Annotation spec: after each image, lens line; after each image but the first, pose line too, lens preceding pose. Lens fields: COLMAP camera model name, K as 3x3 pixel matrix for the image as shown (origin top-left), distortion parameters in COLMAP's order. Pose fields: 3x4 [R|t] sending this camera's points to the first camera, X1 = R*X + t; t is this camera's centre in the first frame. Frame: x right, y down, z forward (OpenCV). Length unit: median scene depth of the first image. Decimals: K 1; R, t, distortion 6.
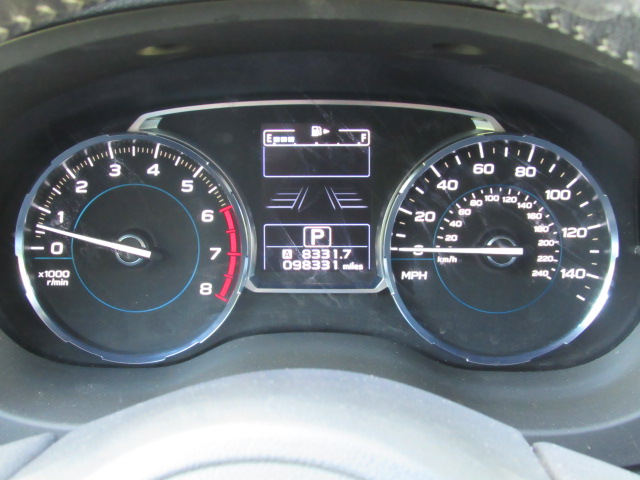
lens RADIAL K [[1147.2, 0, 320.0], [0, 1147.2, 240.0], [0, 0, 1]] dist [-0.163043, 0.117283]
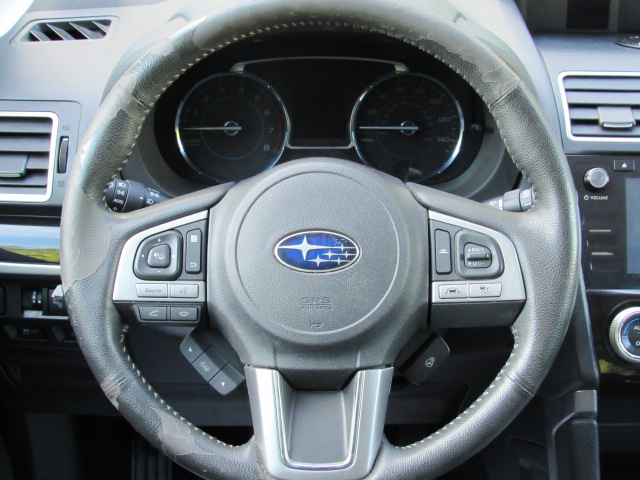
lens RADIAL K [[1147.2, 0, 320.0], [0, 1147.2, 240.0], [0, 0, 1]] dist [-0.163043, 0.117283]
pose [[0.999651, -0.007204, 0.025426, -0.057956], [0.005641, 0.998121, 0.061012, 0.085008], [-0.025818, -0.060847, 0.997813, -1.103550]]
